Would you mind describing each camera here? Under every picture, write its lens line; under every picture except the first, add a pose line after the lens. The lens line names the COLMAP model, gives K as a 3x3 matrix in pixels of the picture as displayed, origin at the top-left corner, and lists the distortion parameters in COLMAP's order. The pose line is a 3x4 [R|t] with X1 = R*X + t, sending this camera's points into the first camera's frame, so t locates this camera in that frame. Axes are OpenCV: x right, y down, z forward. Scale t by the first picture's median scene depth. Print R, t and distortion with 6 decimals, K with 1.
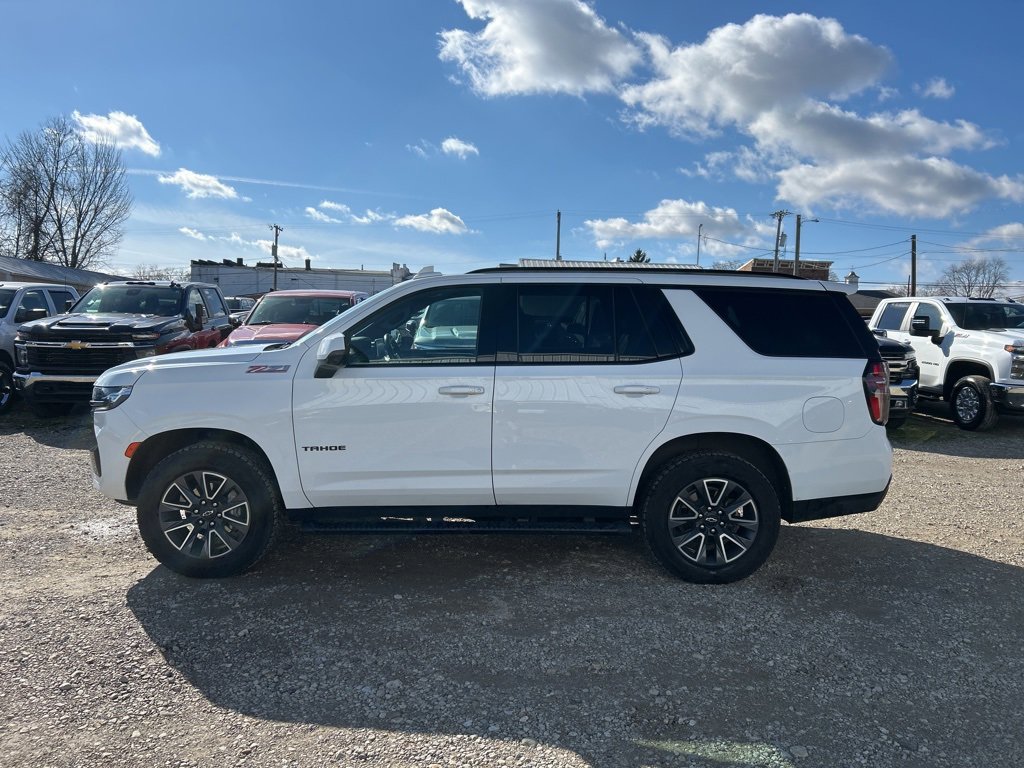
lens RADIAL K [[772.1, 0, 511.7], [0, 772.1, 400.3], [0, 0, 1]] dist [0.054850, -0.062778]
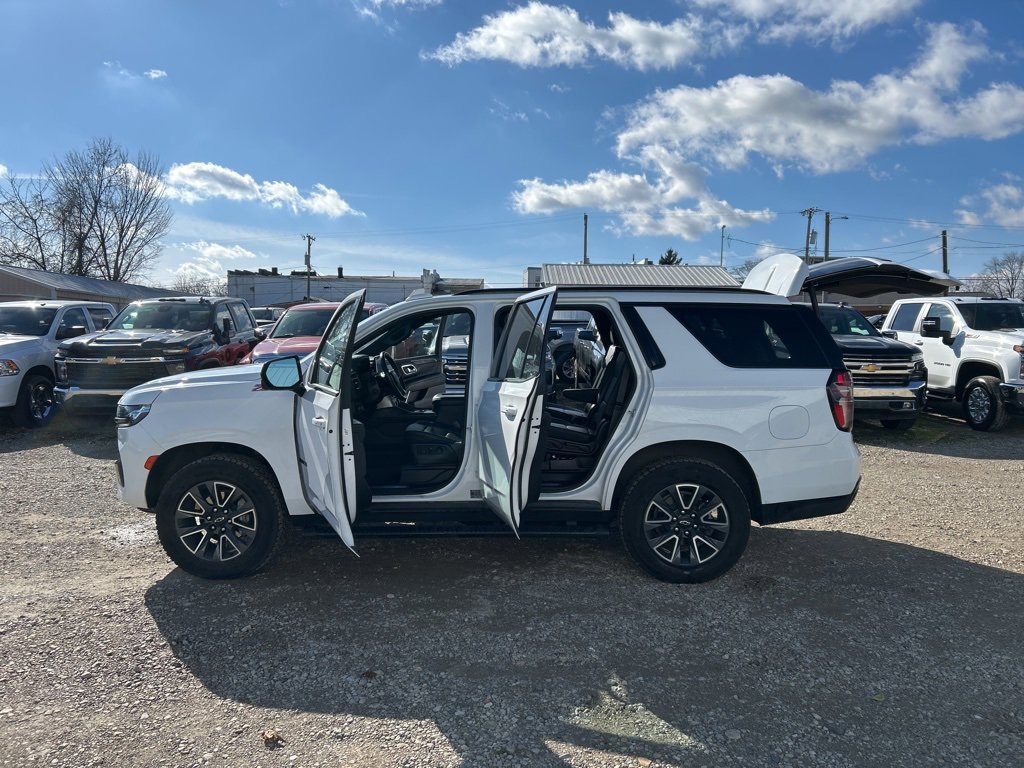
lens RADIAL K [[775.0, 0, 509.5], [0, 775.0, 382.1], [0, 0, 1]] dist [0.049003, -0.053421]
pose [[0.998795, -0.014709, -0.046813, 0.070683], [0.013490, 0.999564, -0.026253, -0.013530], [0.047179, 0.025590, 0.998559, -0.080359]]
